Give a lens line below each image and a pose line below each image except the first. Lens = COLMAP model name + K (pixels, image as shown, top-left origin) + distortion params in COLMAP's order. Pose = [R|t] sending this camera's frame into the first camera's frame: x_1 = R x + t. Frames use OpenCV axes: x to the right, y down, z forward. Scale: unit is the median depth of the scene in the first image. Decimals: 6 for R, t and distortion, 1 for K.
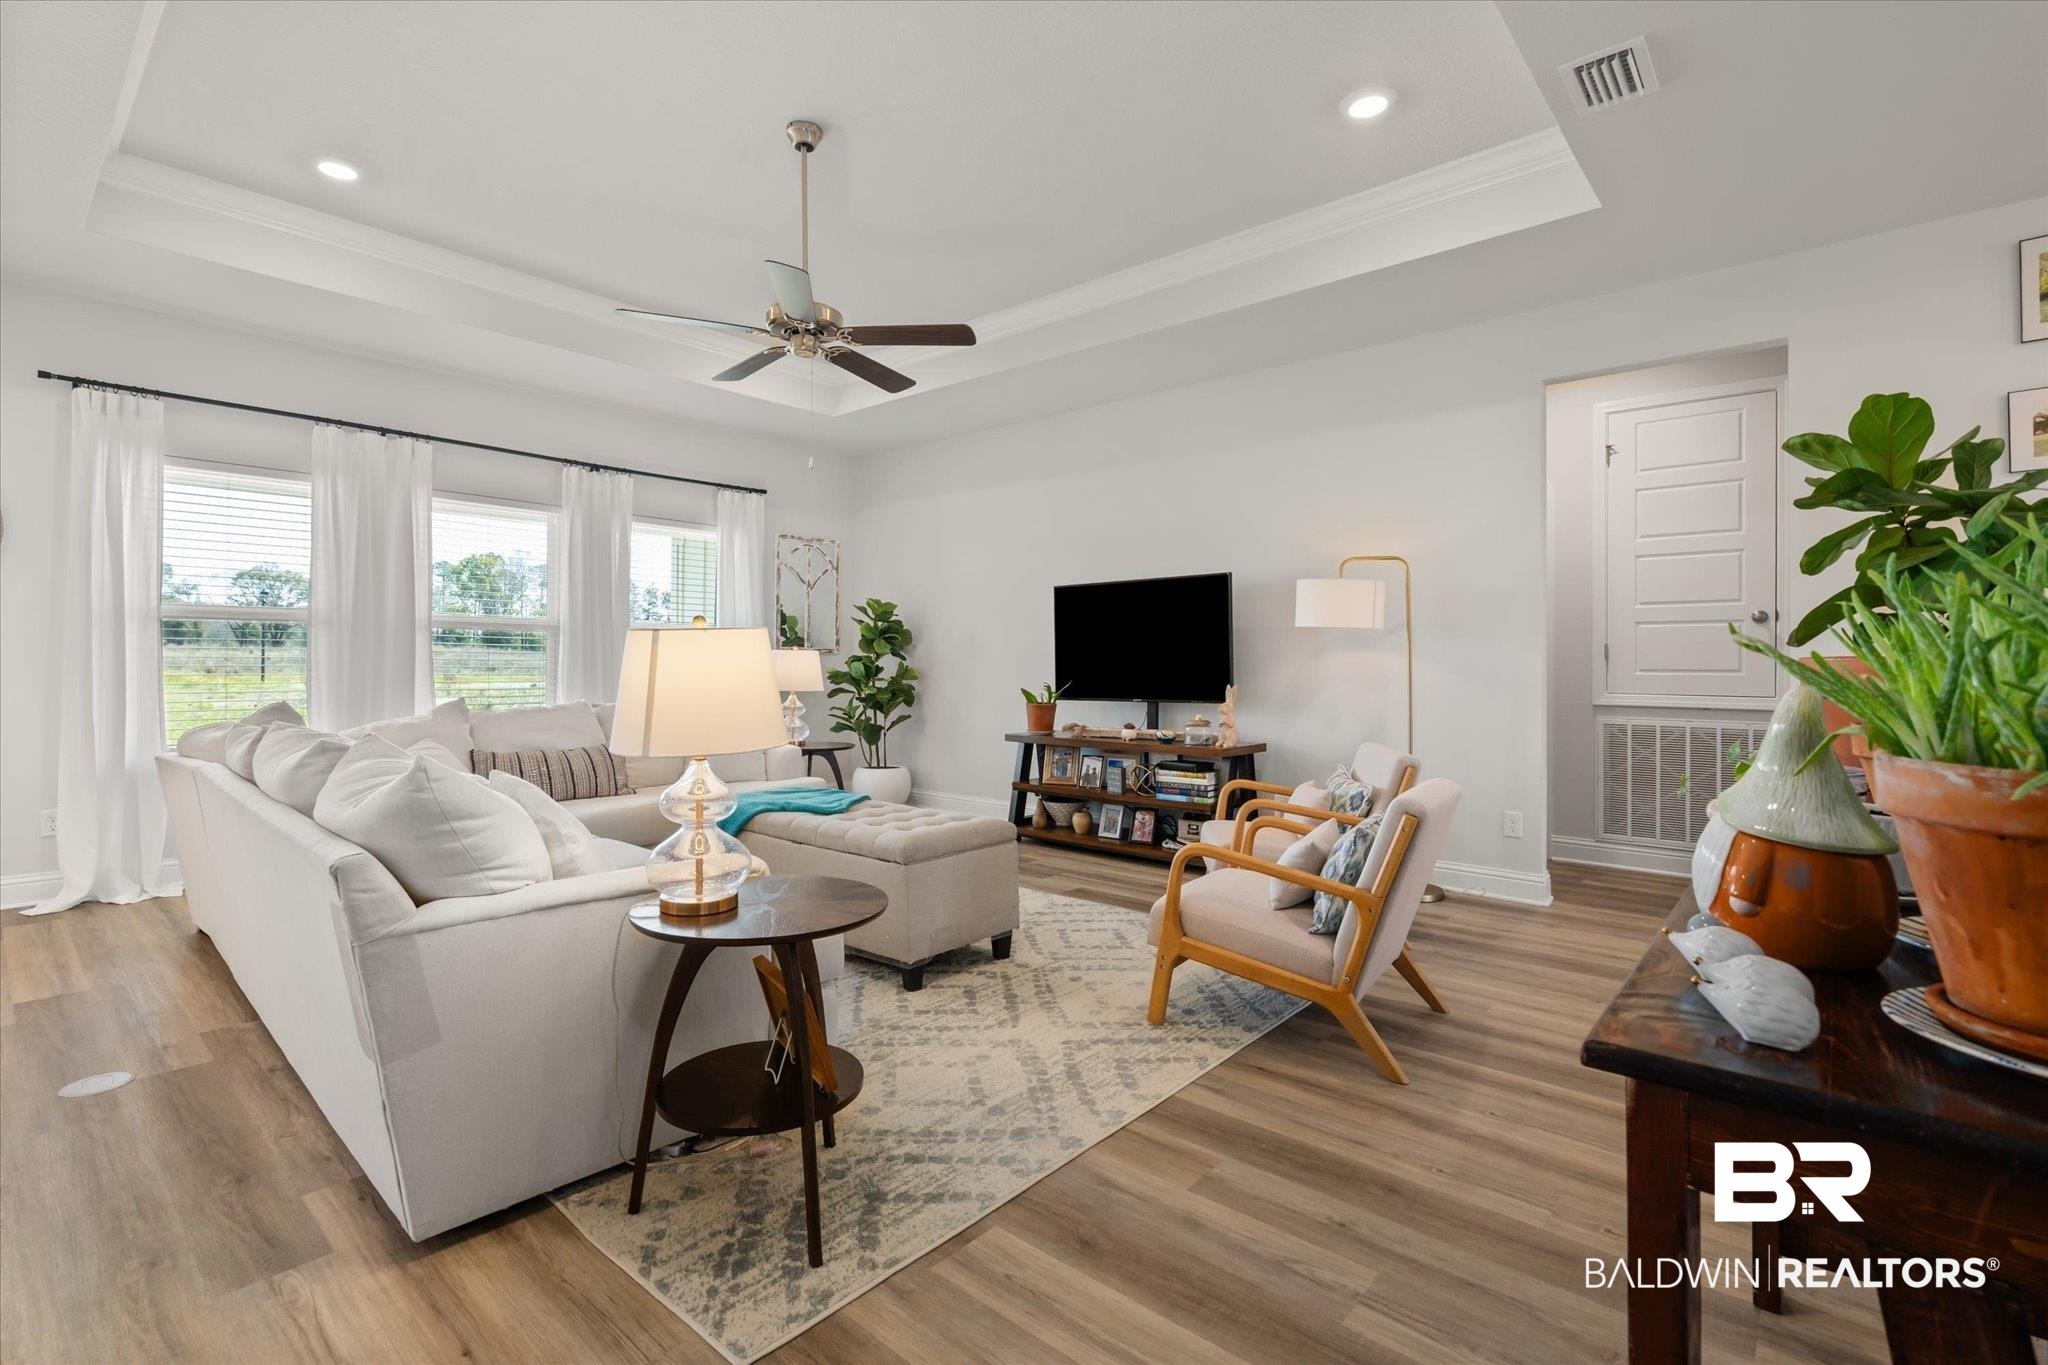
lens RADIAL K [[931.5, 0, 1015.3], [0, 931.5, 672.2], [0, 0, 1]] dist [-0.001397, -0.000068]
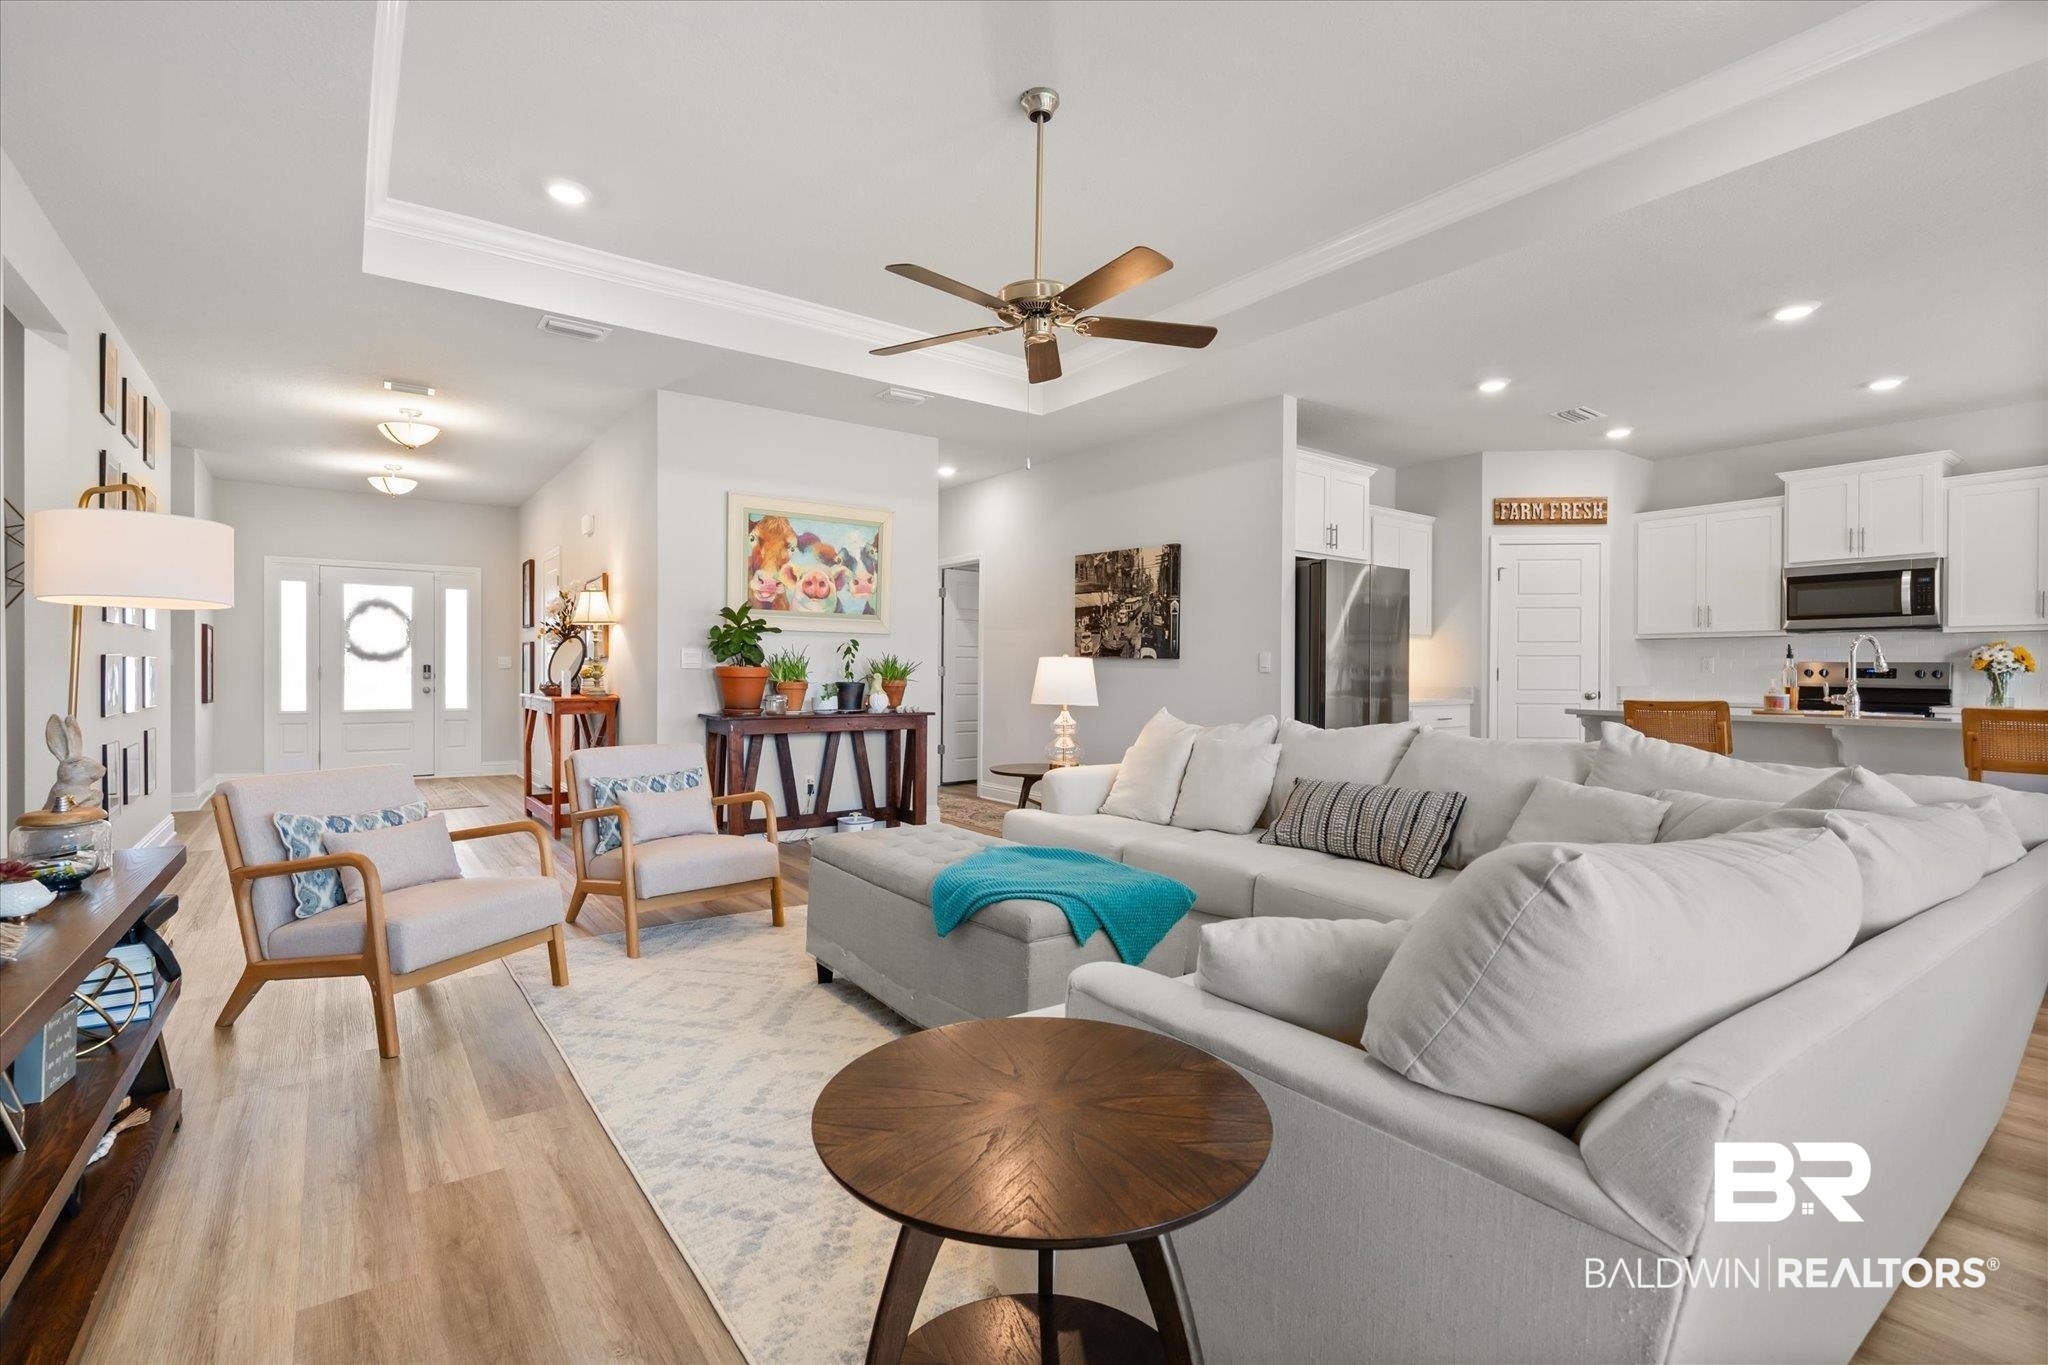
lens RADIAL K [[931.5, 0, 1015.3], [0, 931.5, 672.2], [0, 0, 1]] dist [-0.001397, -0.000068]
pose [[-0.978006, -0.017019, 0.207884, -0.357753], [-0.017579, 0.999845, -0.000850, -0.013652], [-0.207837, -0.004486, -0.978153, 1.693151]]
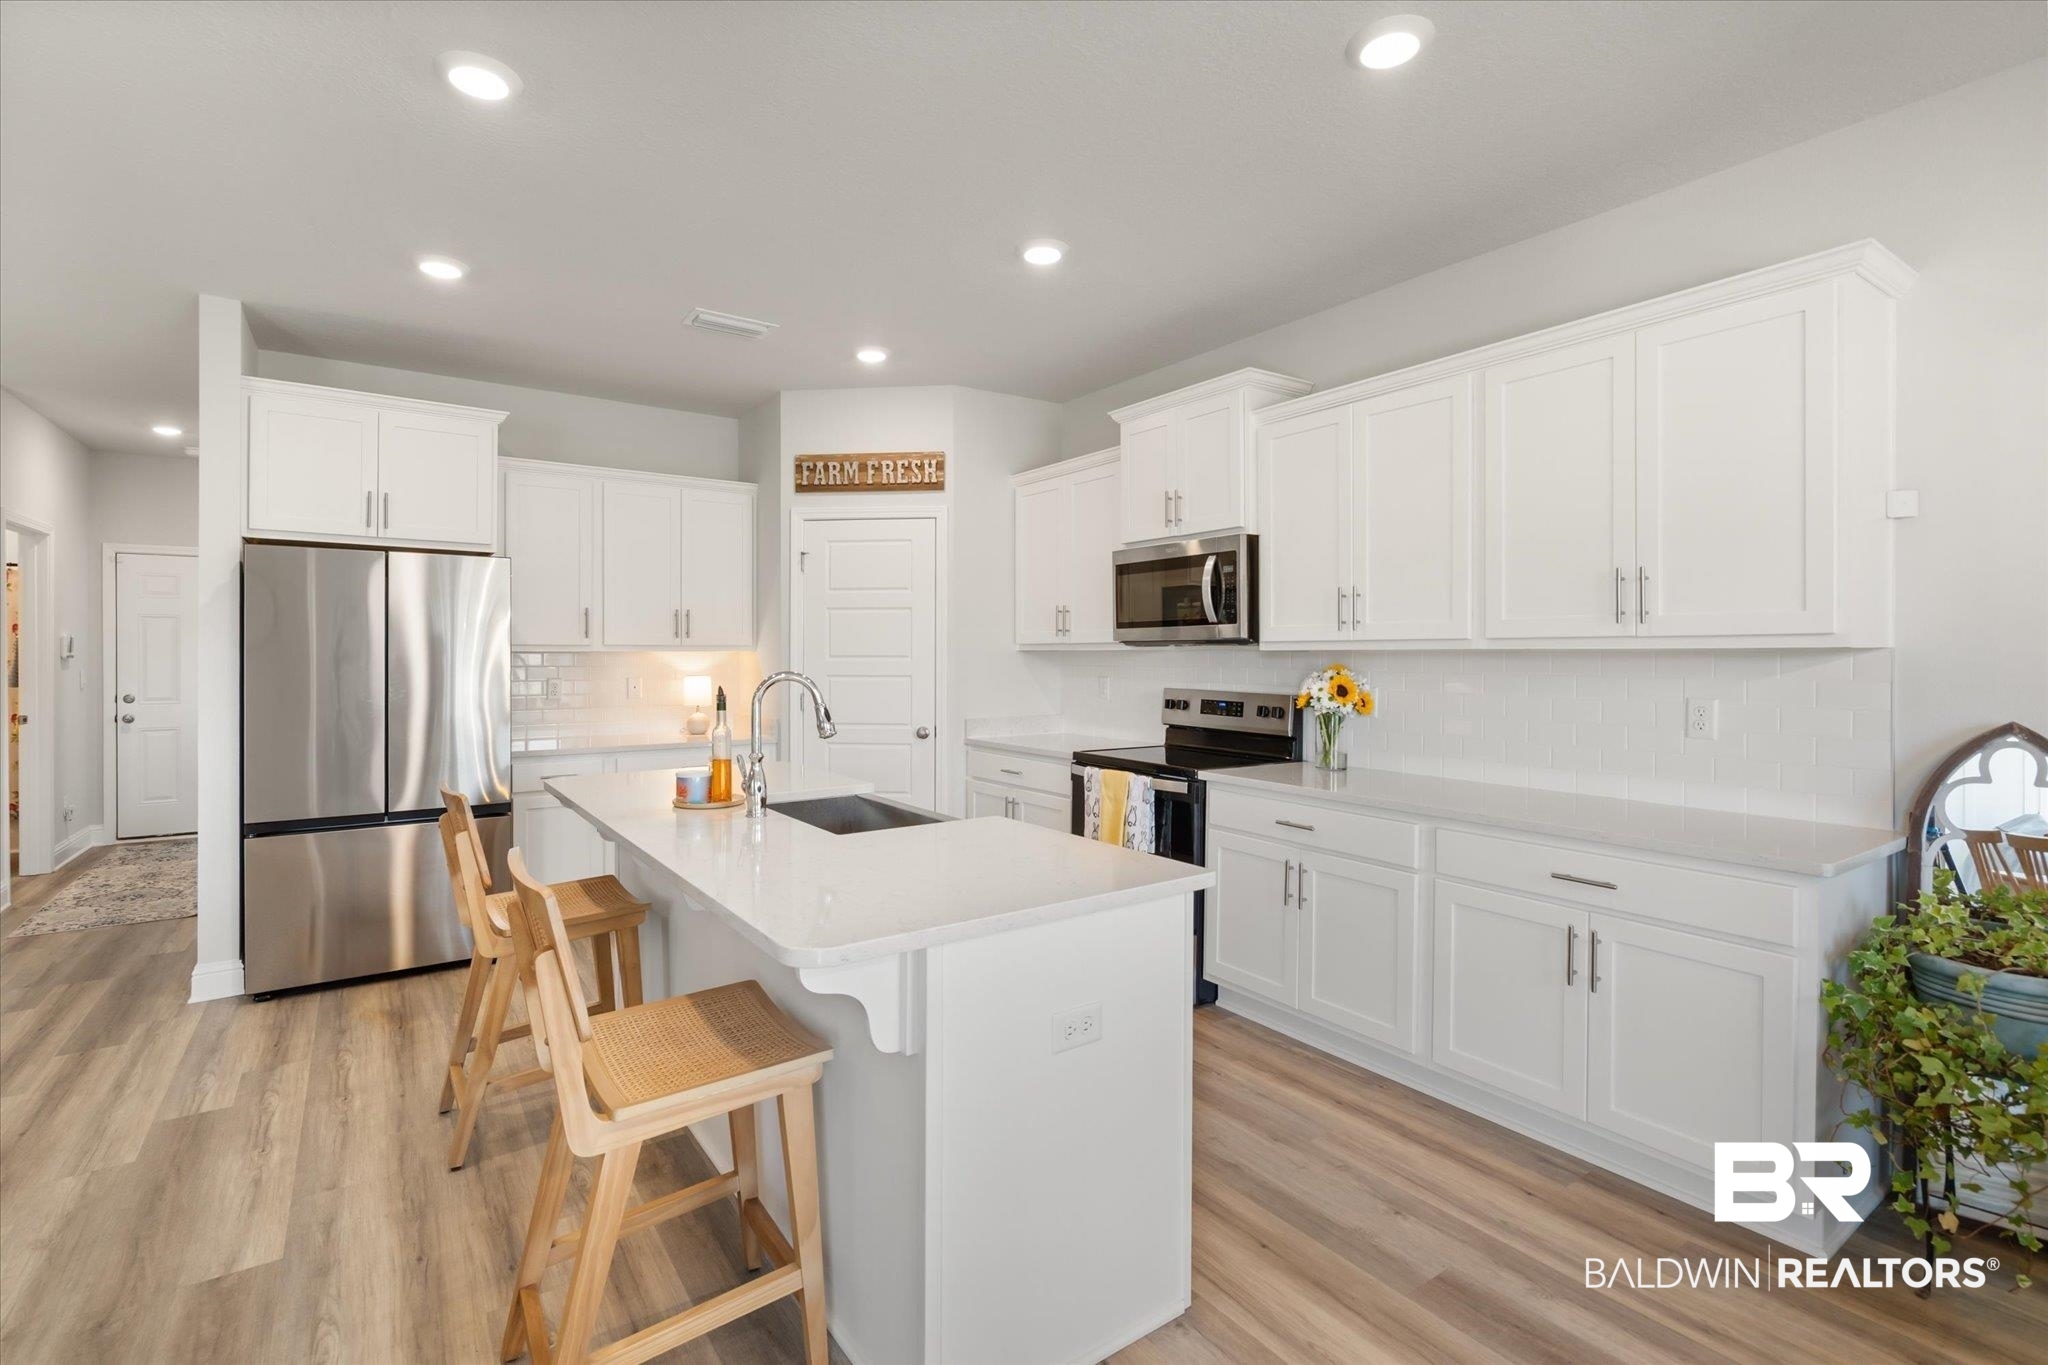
lens RADIAL K [[931.5, 0, 1015.3], [0, 931.5, 672.2], [0, 0, 1]] dist [-0.001397, -0.000068]
pose [[-0.969554, -0.019332, 0.244114, -1.494835], [-0.014464, 0.999659, 0.021720, -0.100078], [-0.244451, 0.017528, -0.969503, 0.924117]]
